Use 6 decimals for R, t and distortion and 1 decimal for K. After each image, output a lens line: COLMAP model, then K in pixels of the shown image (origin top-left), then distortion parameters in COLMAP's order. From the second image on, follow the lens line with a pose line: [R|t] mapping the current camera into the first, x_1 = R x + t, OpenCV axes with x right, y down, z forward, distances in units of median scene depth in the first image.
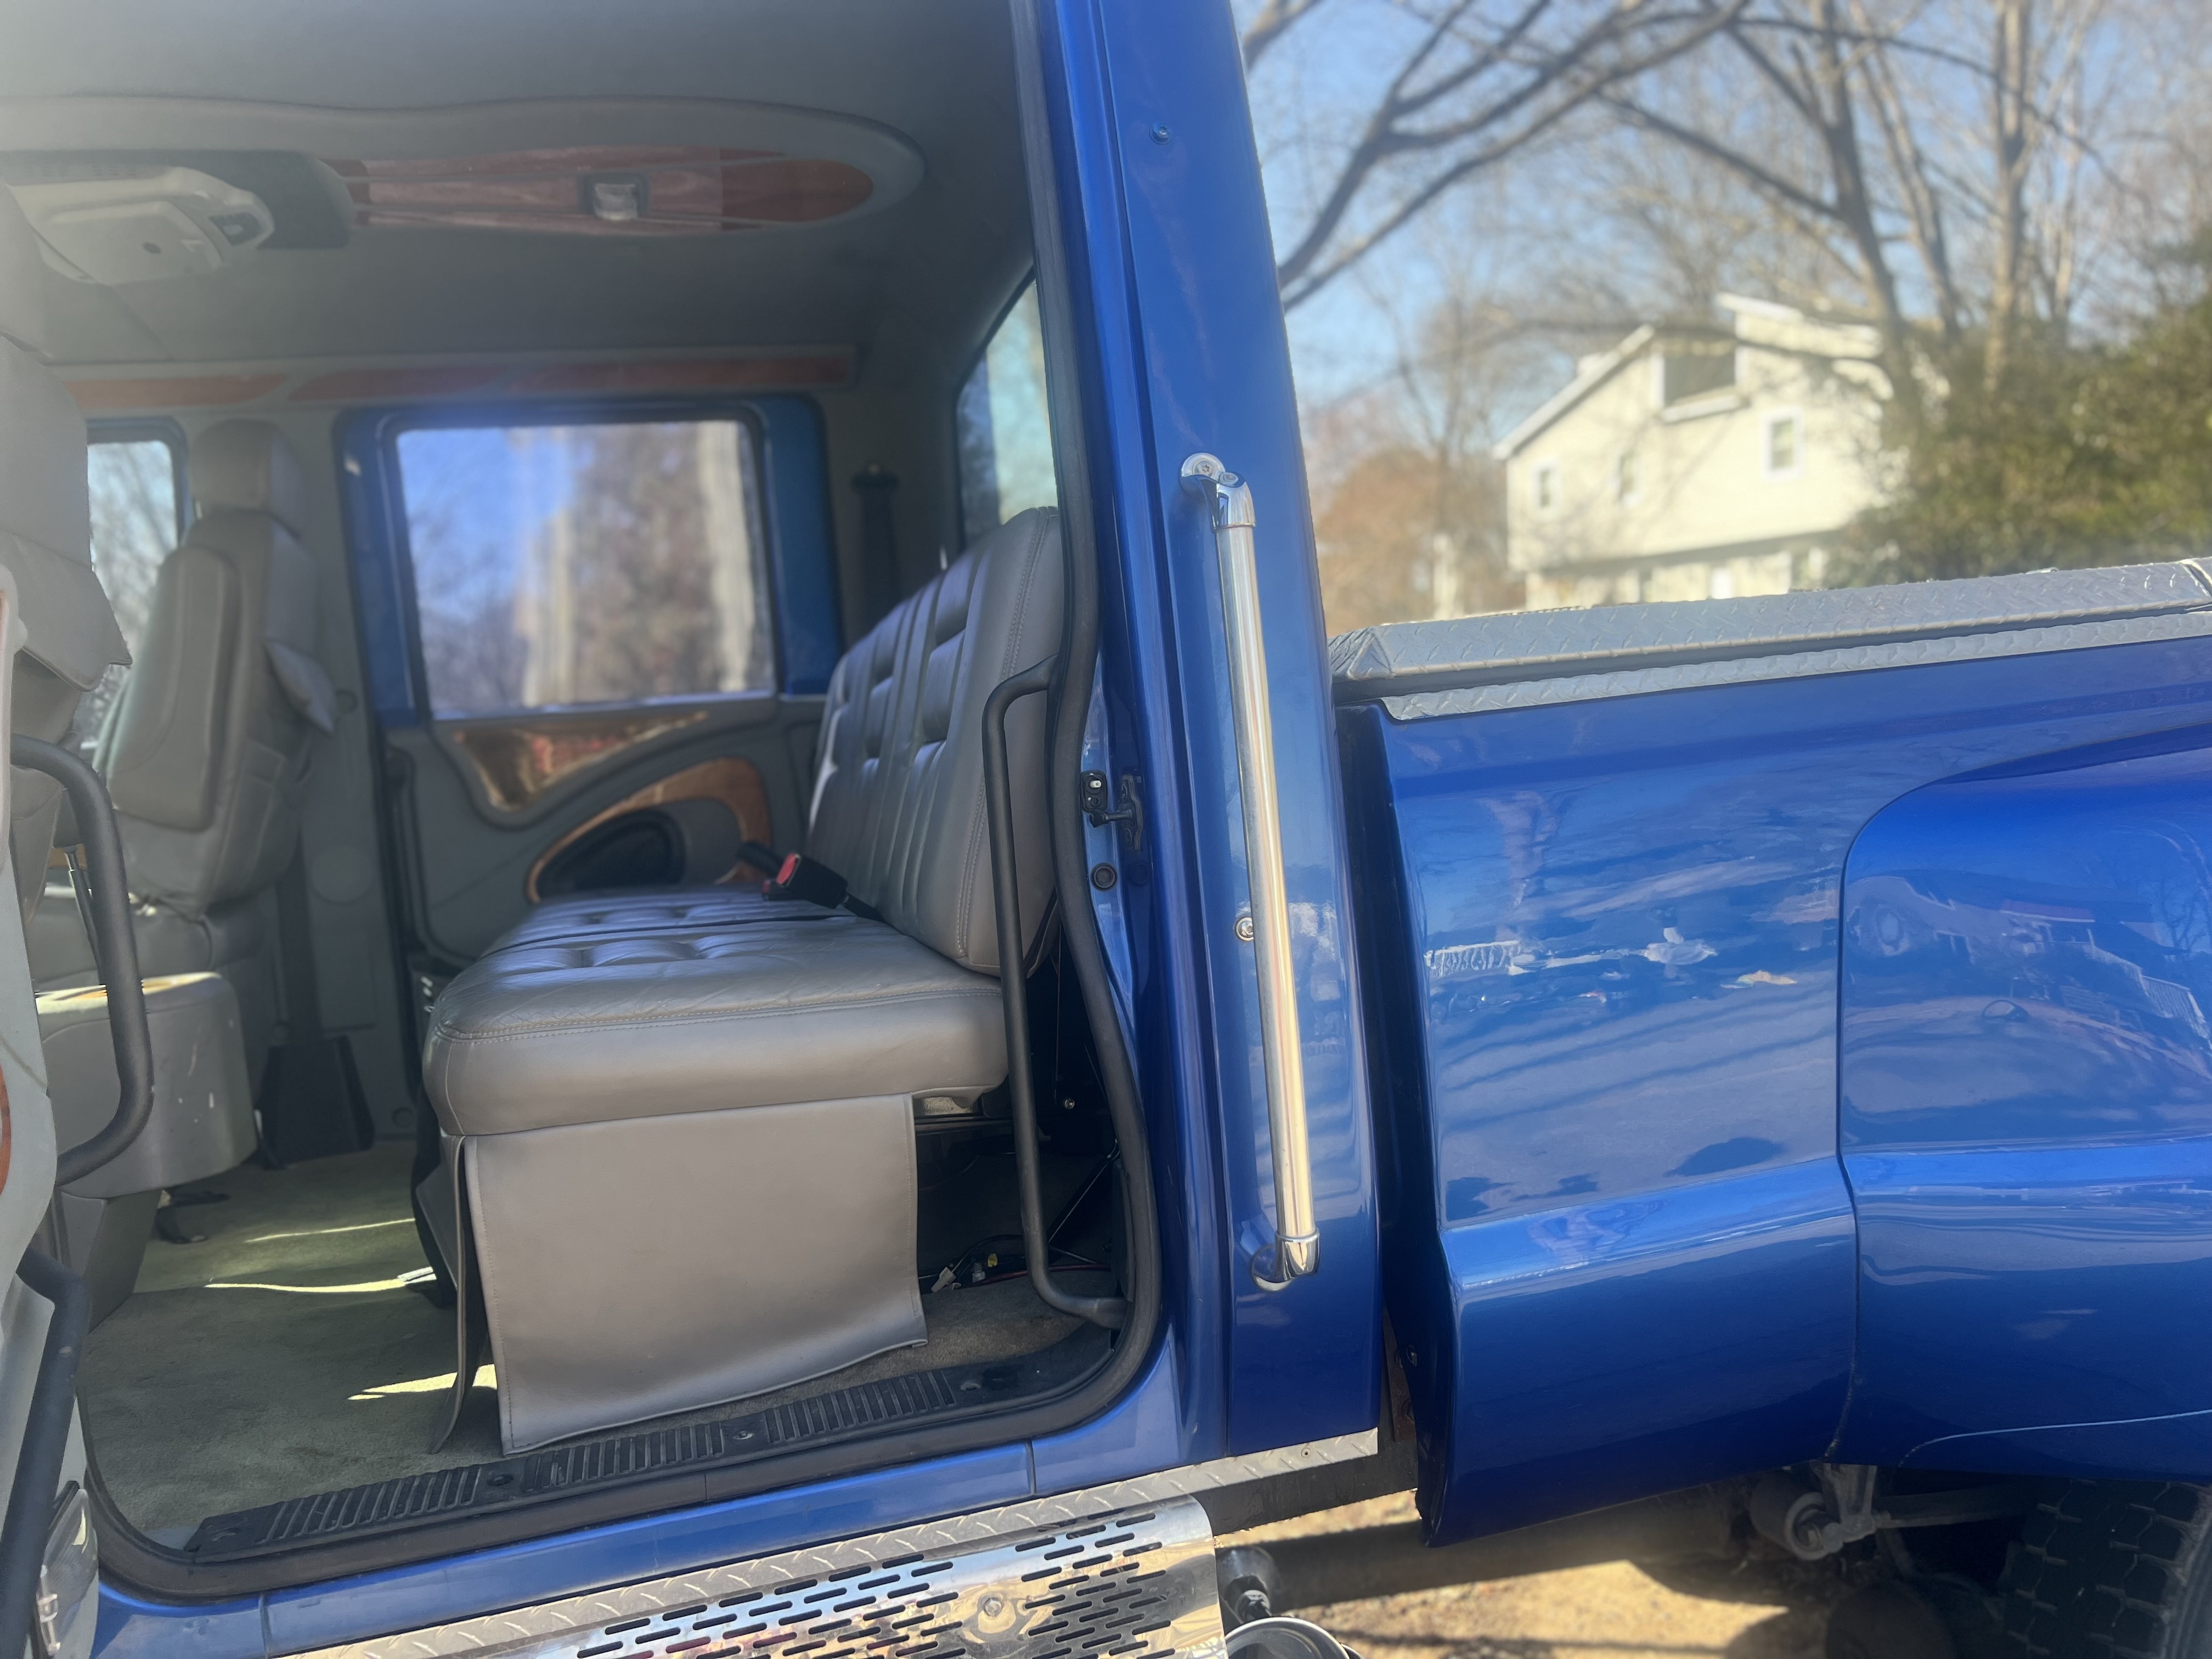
lens RADIAL K [[1681.4, 0, 1099.5], [0, 1681.4, 827.0], [0, 0, 1]] dist [0.021977, -0.001998]
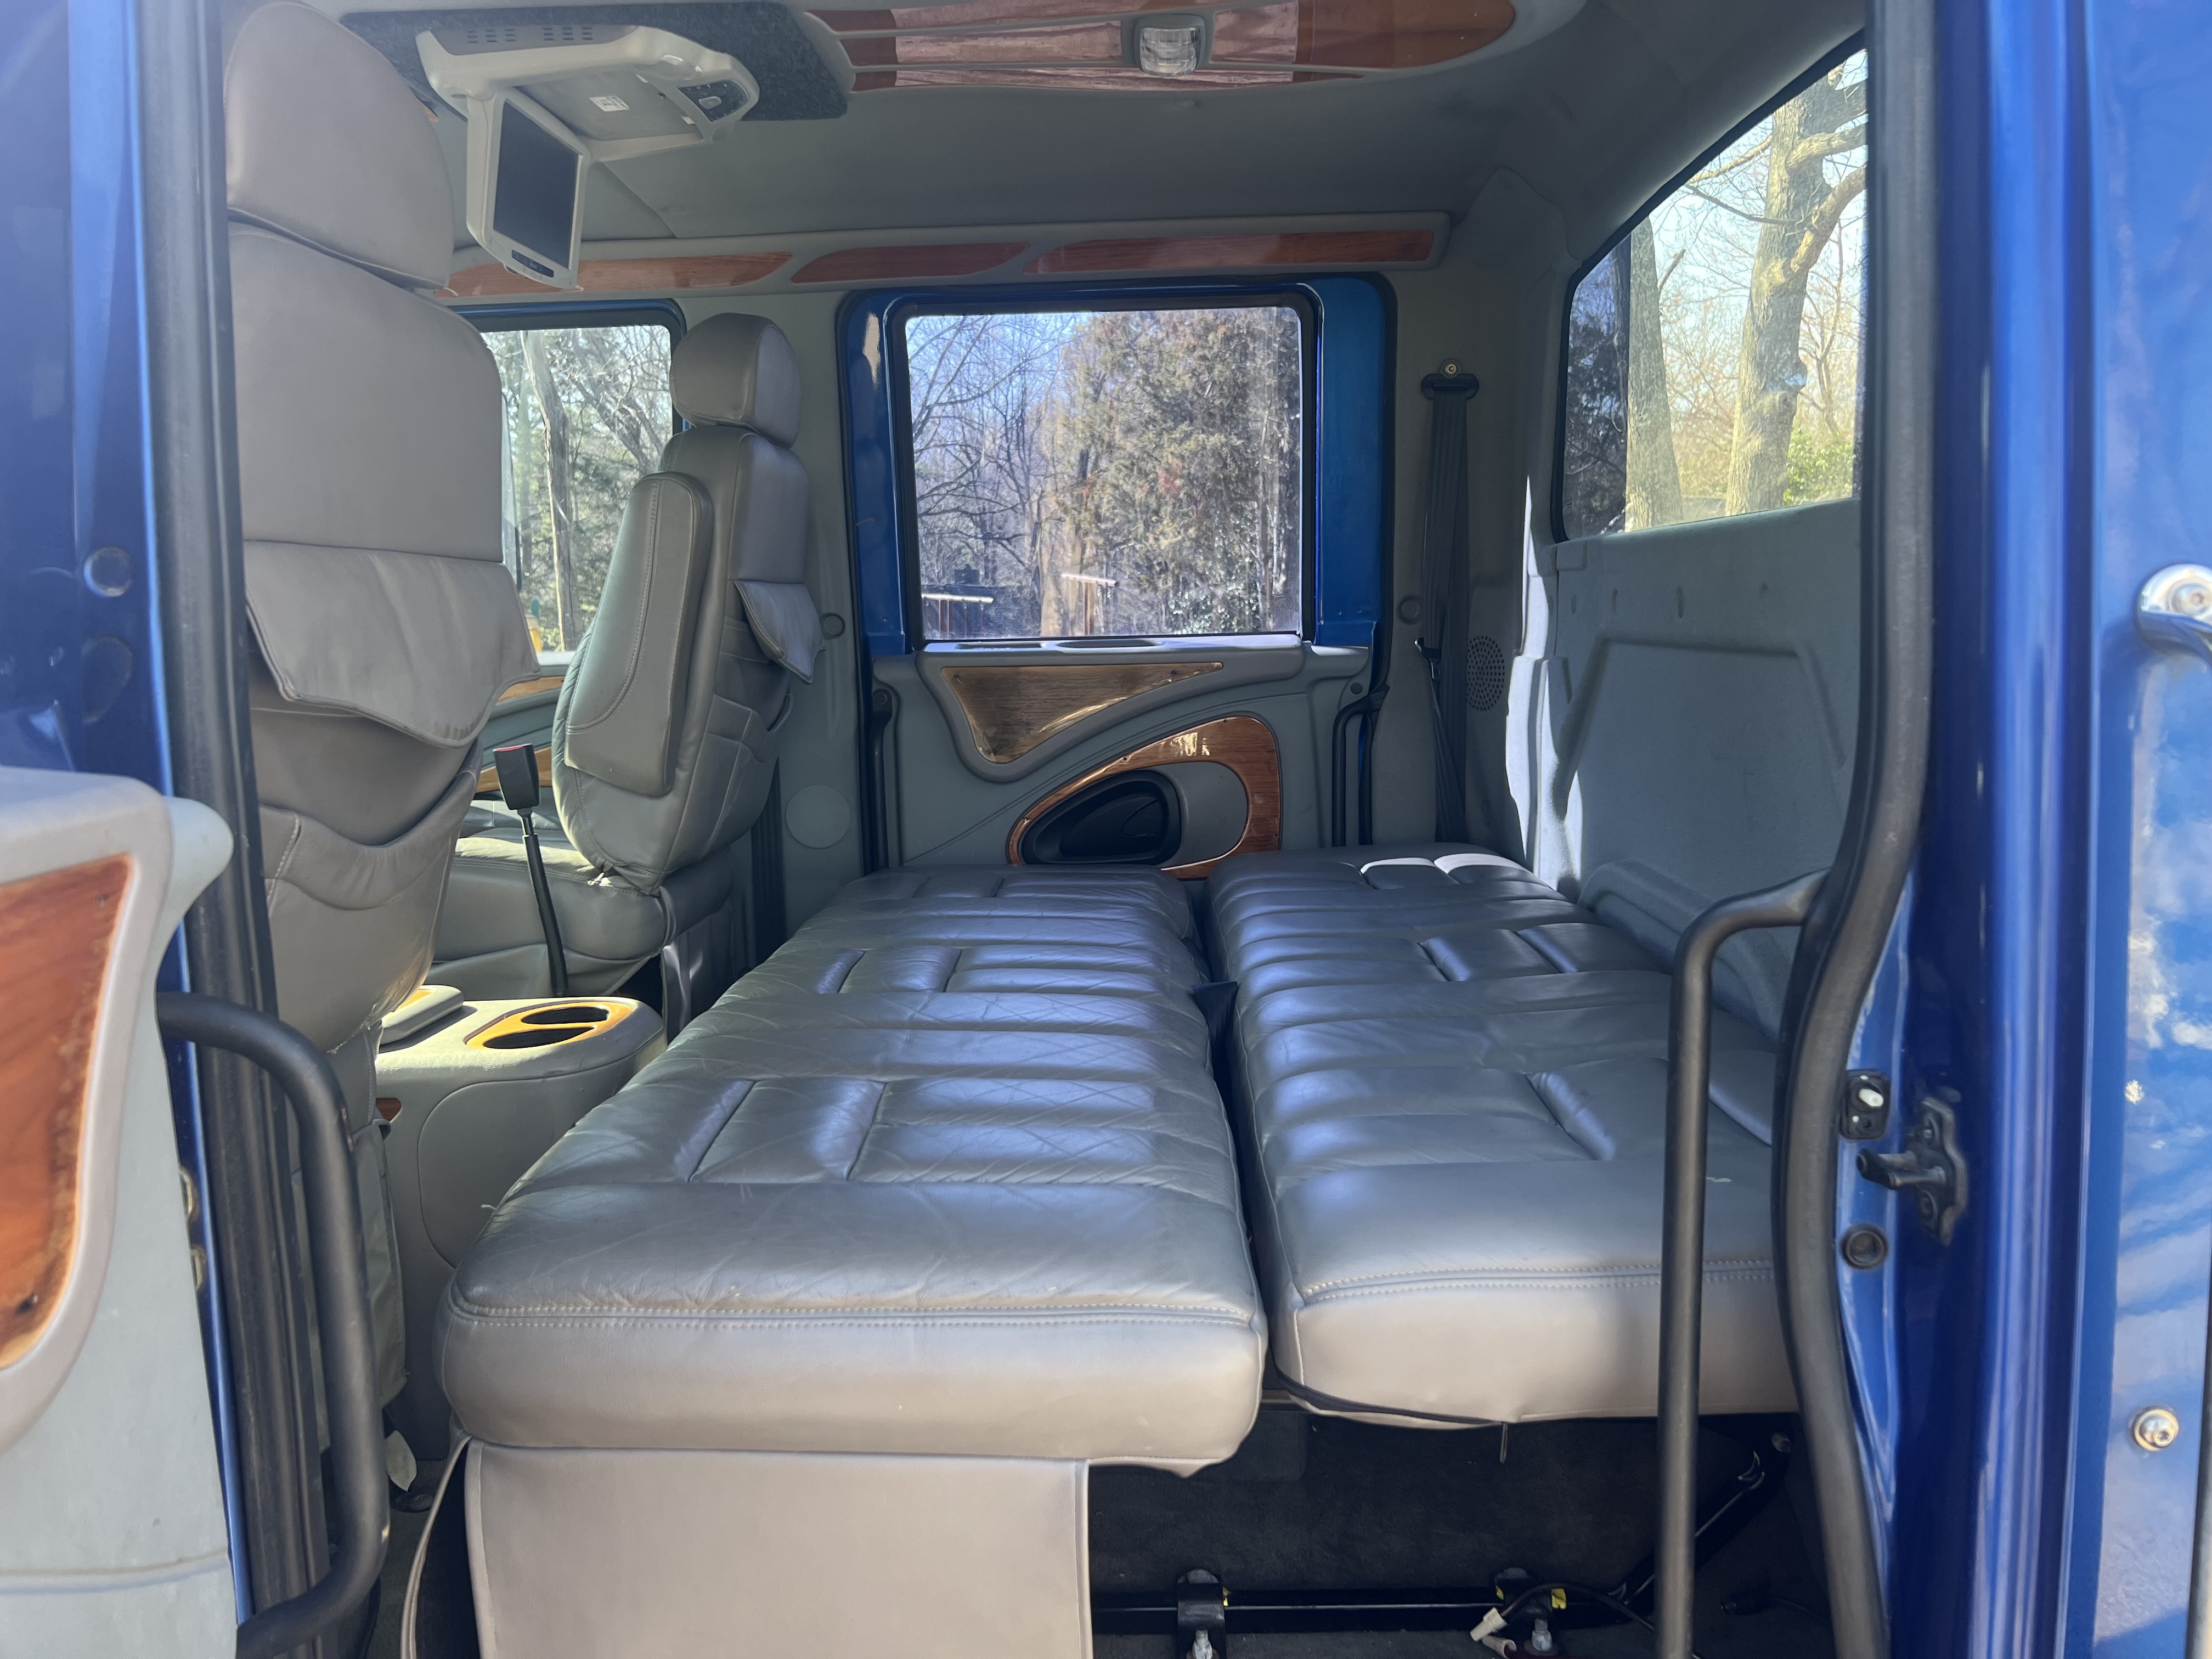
lens RADIAL K [[1681.4, 0, 1111.3], [0, 1681.4, 815.2], [0, 0, 1]] dist [0.021977, -0.001998]
pose [[0.957025, 0.103304, -0.270981, -0.063172], [-0.076278, 0.991169, 0.108467, -0.099004], [0.279793, -0.083136, 0.956454, 0.216088]]
